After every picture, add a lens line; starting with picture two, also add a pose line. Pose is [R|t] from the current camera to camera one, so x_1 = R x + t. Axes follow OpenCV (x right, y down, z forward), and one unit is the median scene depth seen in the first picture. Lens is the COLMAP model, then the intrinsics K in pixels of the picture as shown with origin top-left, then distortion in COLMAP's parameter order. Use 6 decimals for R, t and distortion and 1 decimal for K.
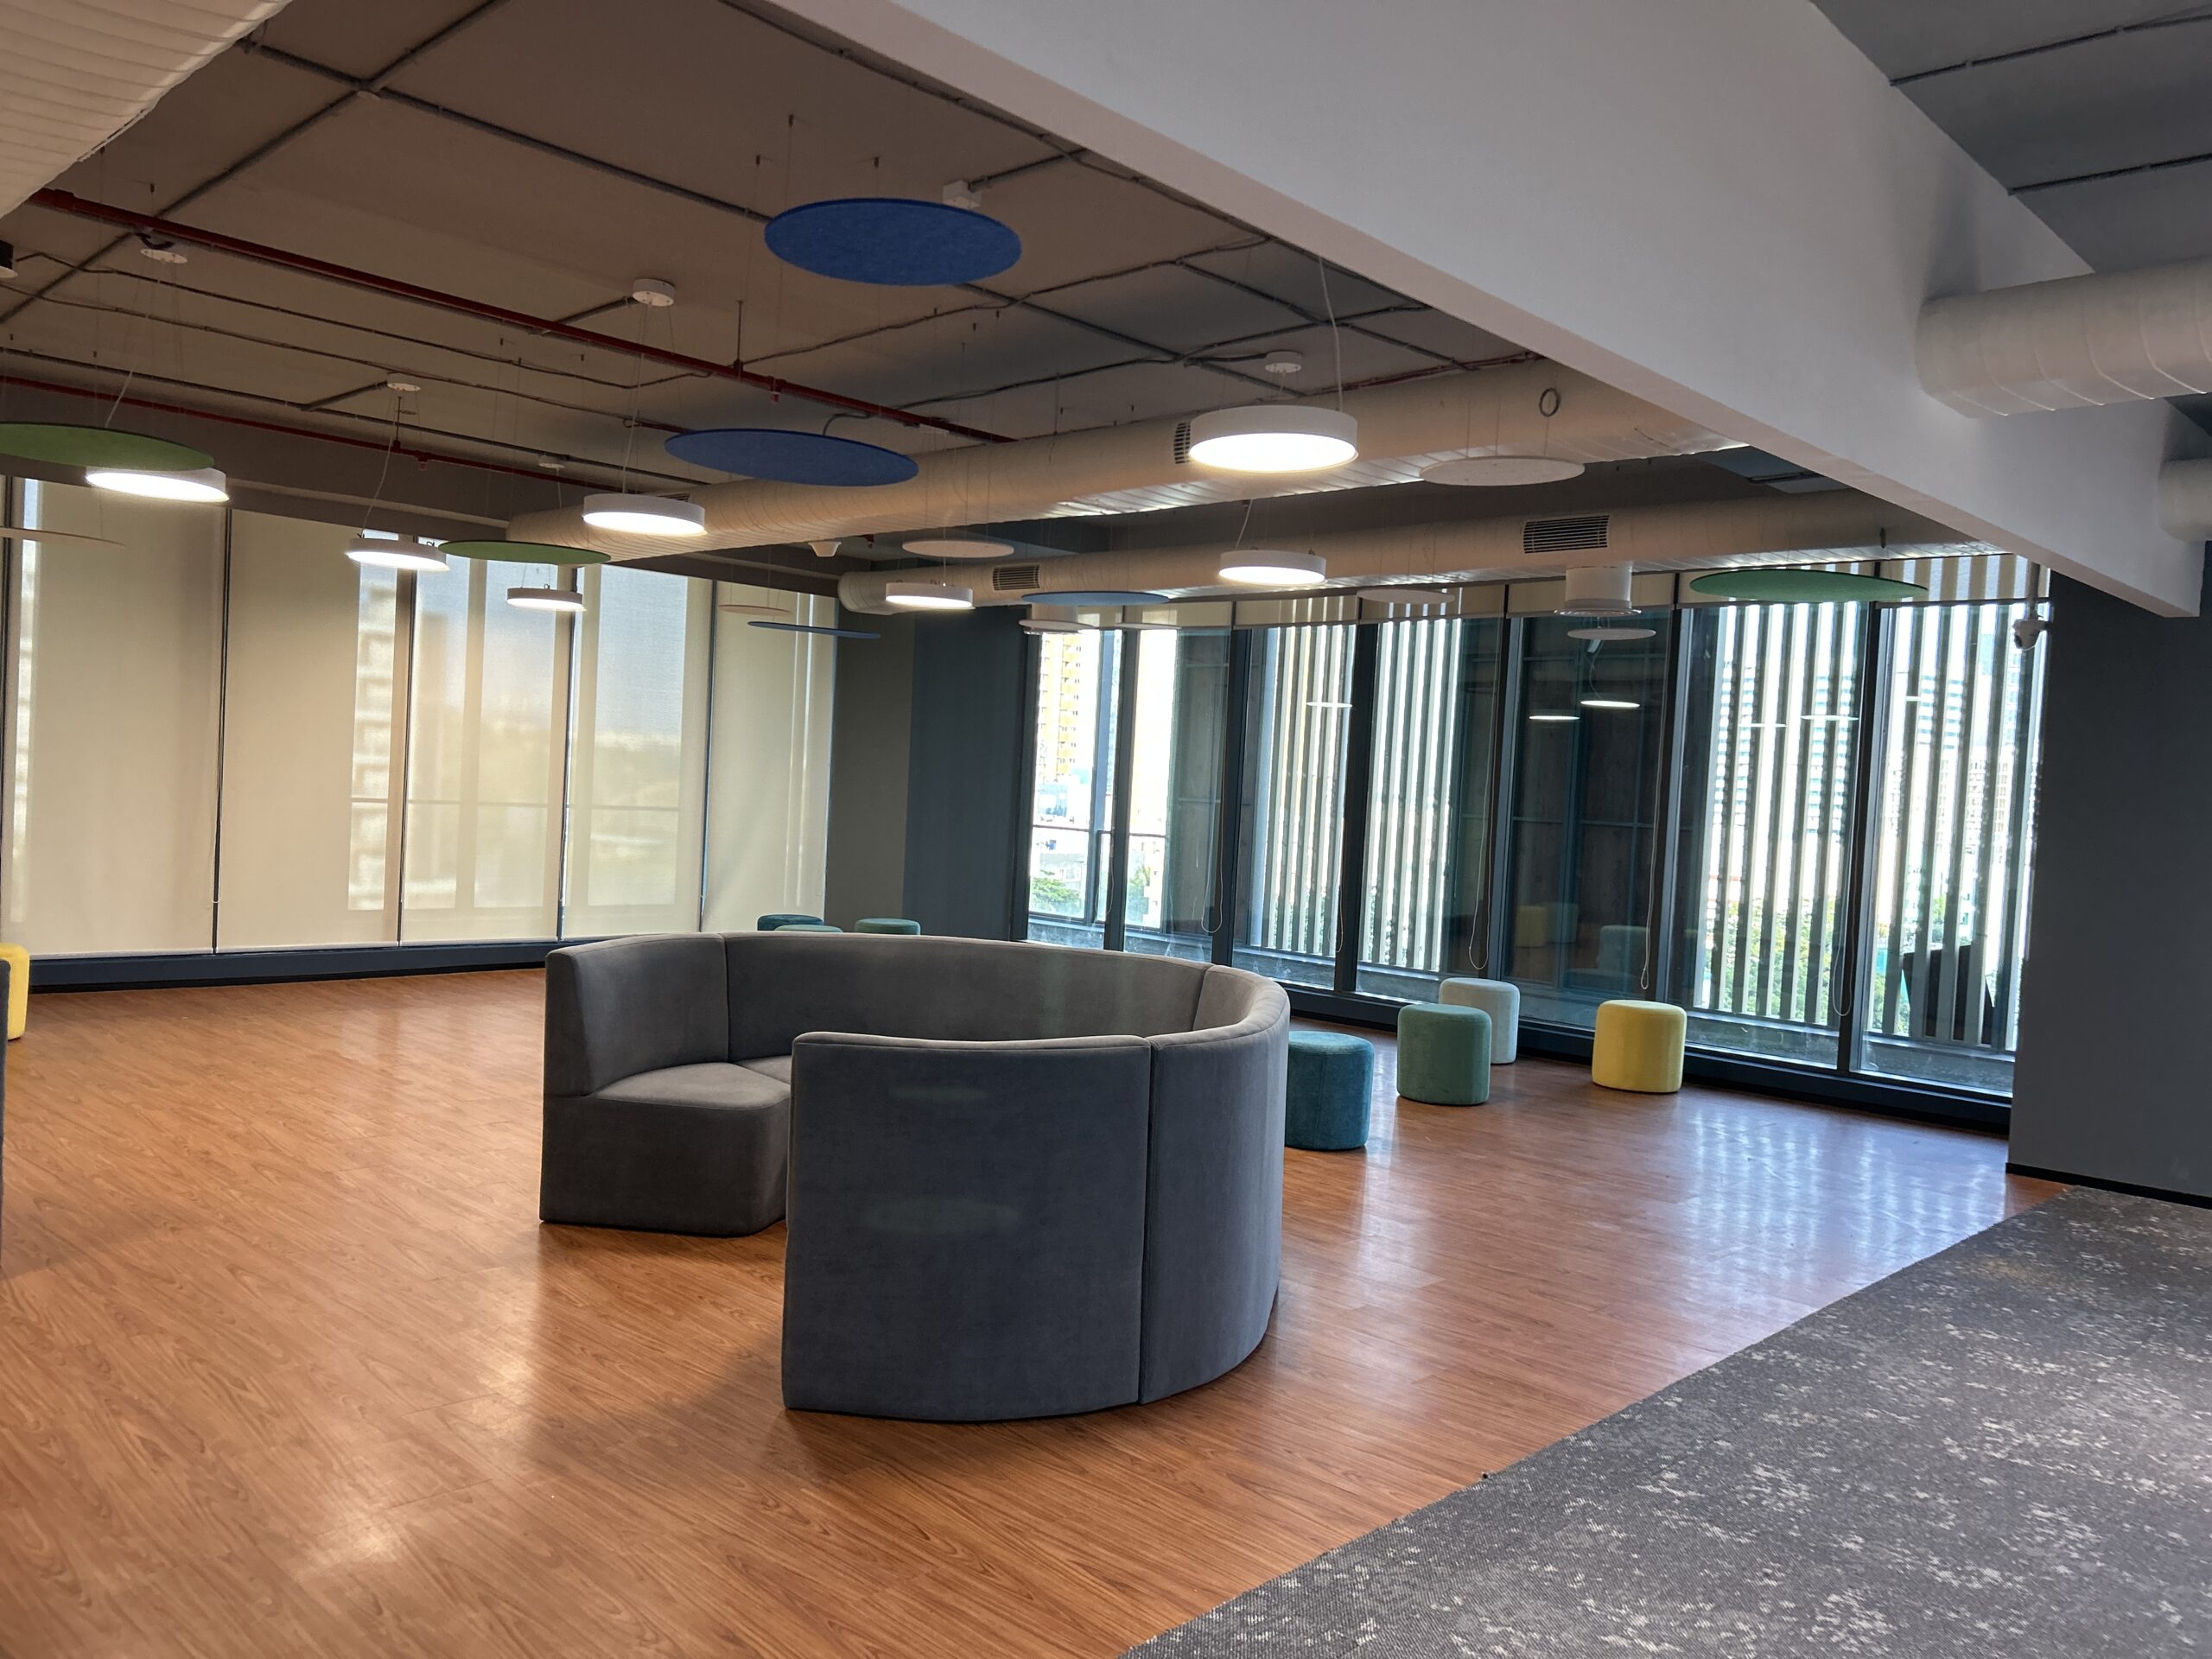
lens RADIAL K [[1664.2, 0, 1107.5], [0, 1664.2, 830.9], [0, 0, 1]] dist [0.050500, -0.051521]
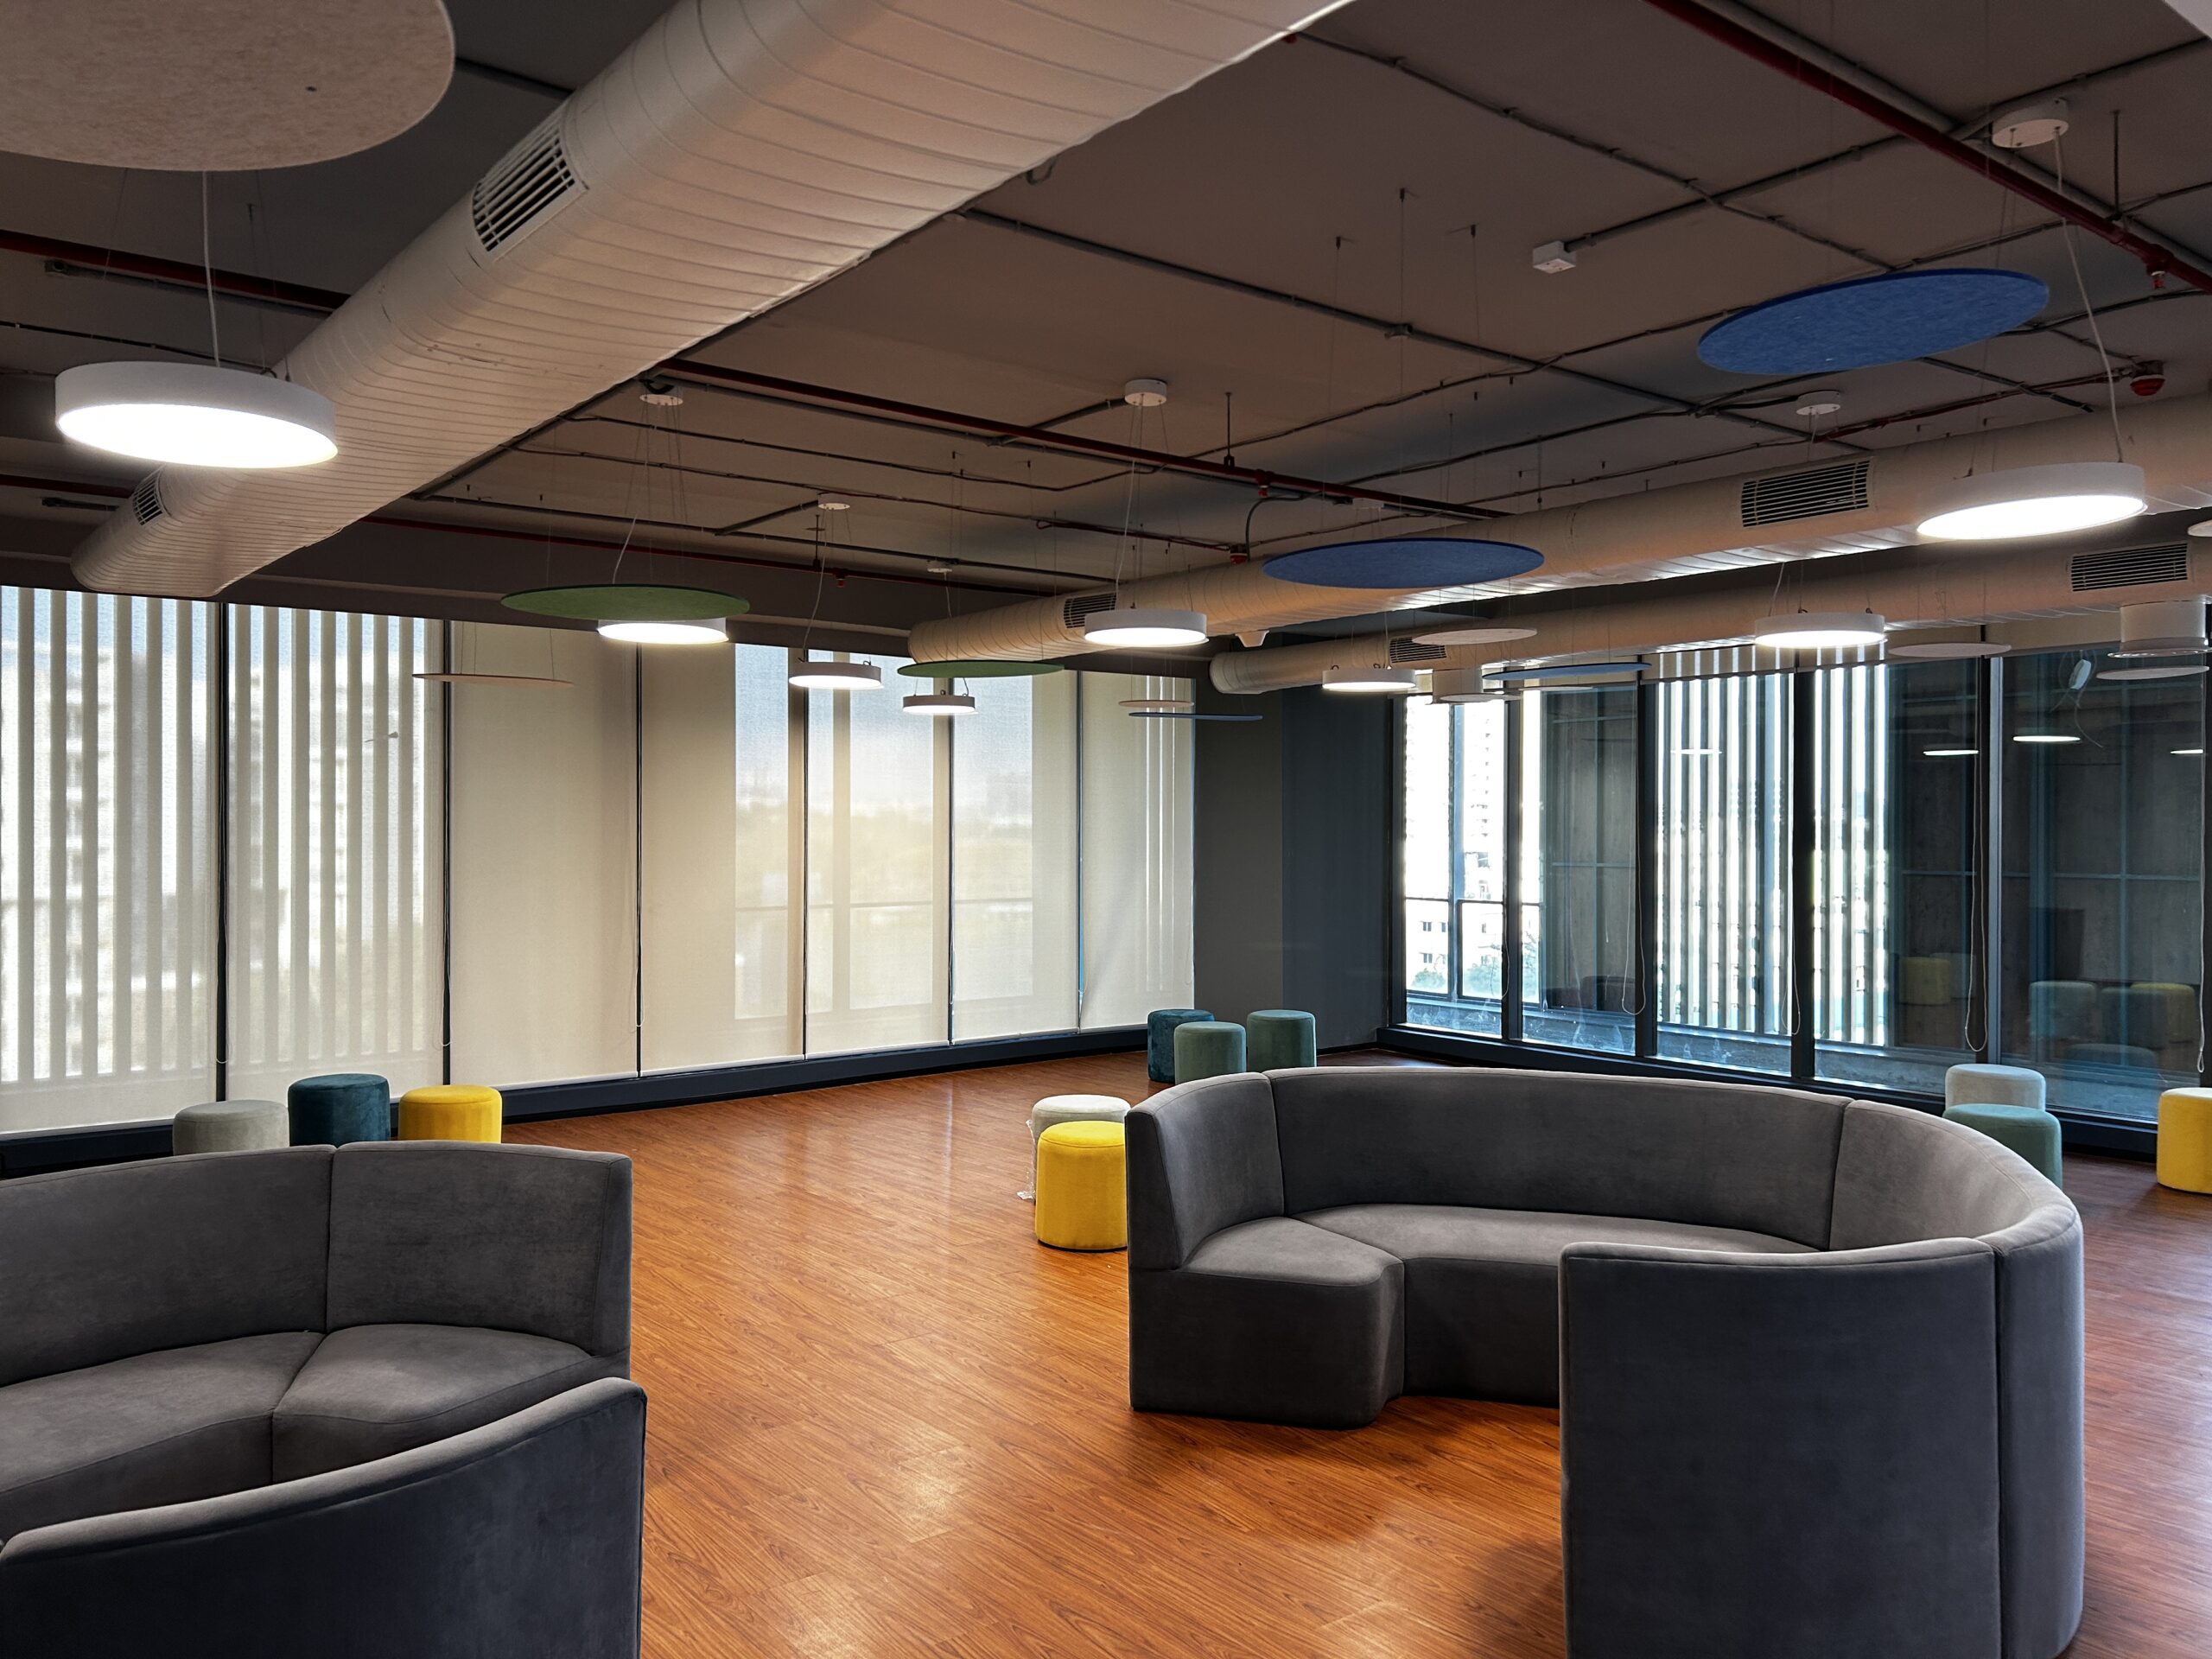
lens RADIAL K [[1664.2, 0, 1117.9], [0, 1664.2, 831.5], [0, 0, 1]] dist [0.050500, -0.051521]
pose [[0.990087, -0.051413, -0.130706, -0.164004], [0.047579, 0.998345, -0.032289, -0.041171], [0.132150, 0.025750, 0.990895, 0.066184]]
